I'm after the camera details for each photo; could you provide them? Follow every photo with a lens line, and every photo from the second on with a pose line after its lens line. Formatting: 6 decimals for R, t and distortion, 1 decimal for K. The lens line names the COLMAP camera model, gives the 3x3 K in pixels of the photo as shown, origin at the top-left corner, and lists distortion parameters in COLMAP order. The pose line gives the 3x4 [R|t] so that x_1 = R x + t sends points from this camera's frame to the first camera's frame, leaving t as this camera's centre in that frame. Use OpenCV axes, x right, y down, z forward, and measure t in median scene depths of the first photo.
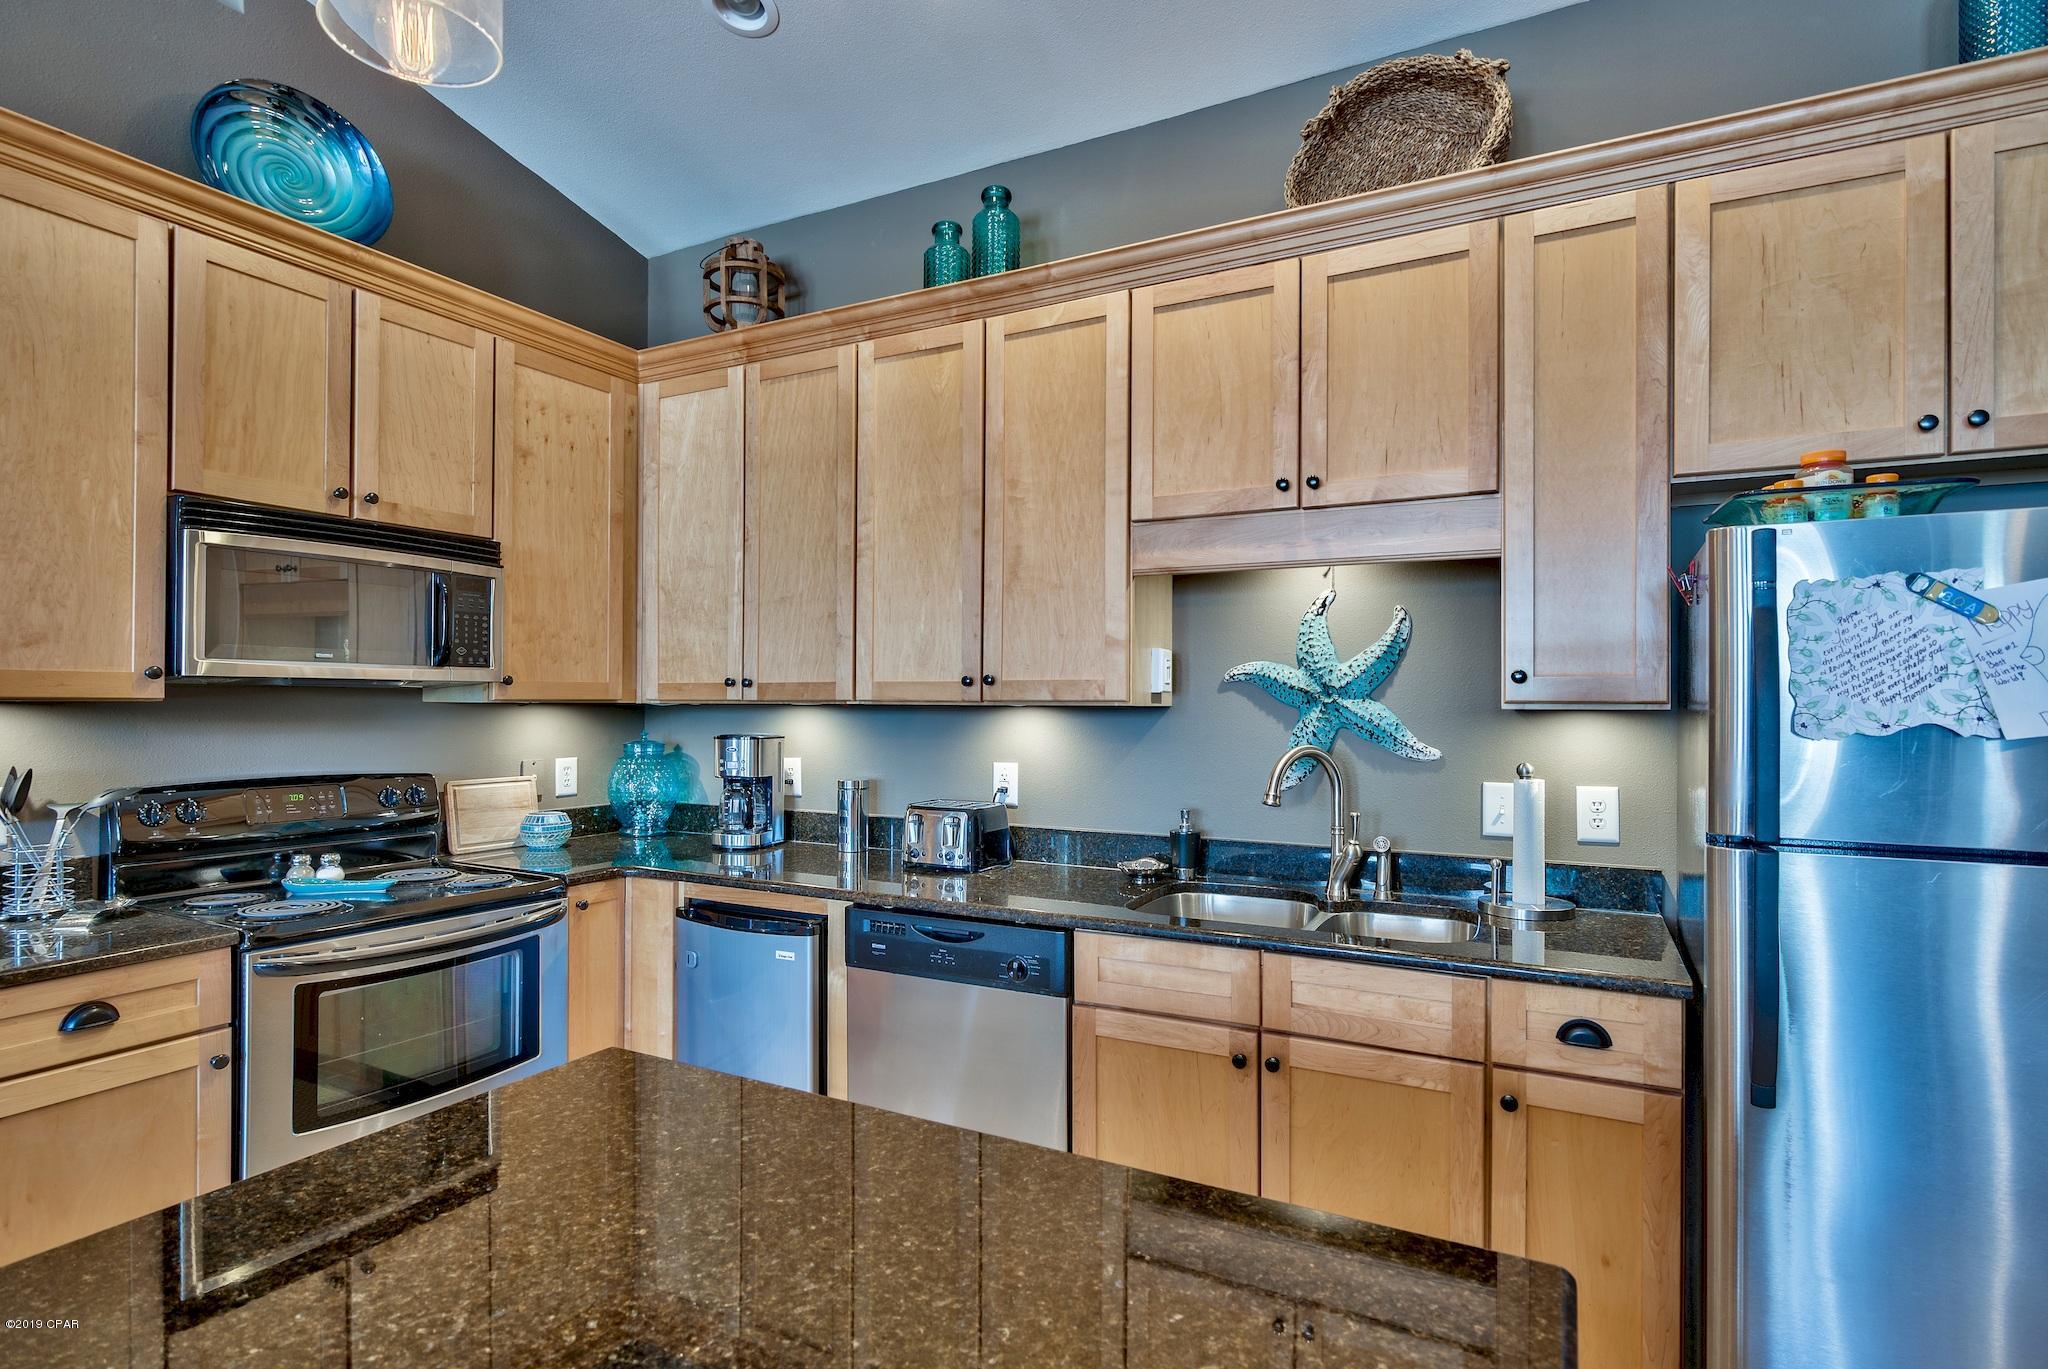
lens RADIAL K [[989.1, 0, 1081.1], [0, 989.1, 690.5], [0, 0, 1]] dist [-0.000007, 0.000023]
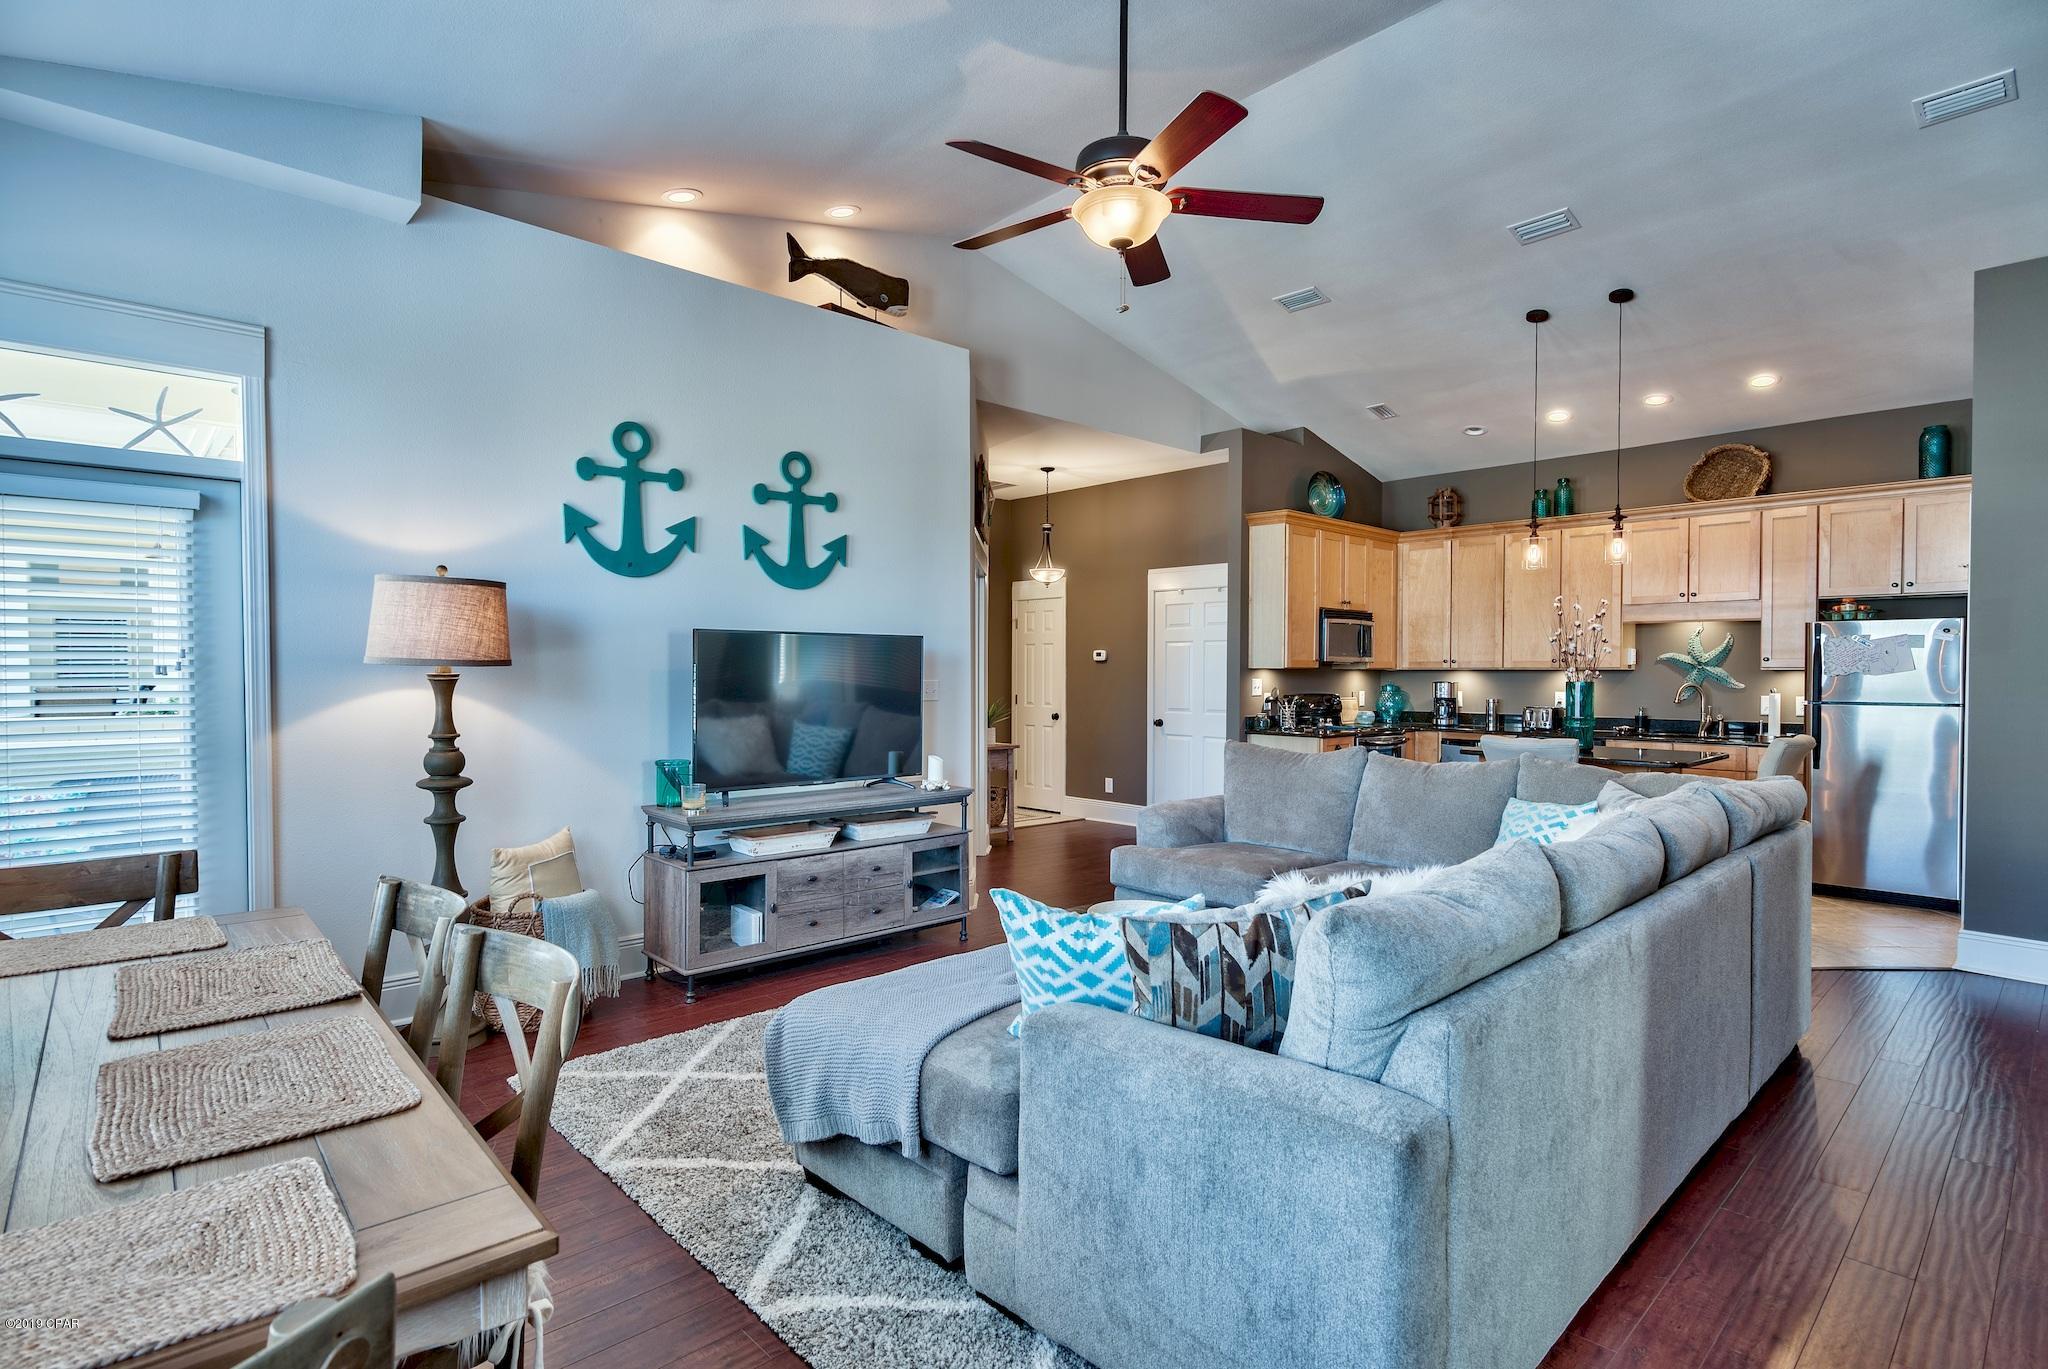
lens RADIAL K [[998.3, 0, 1097.7], [0, 998.3, 689.2], [0, 0, 1]] dist [-0.000768, -0.000046]
pose [[0.933529, 0.006971, -0.358435, -0.318698], [0.002143, 0.999685, 0.025024, -0.002847], [0.358497, -0.024129, 0.933219, -2.176215]]
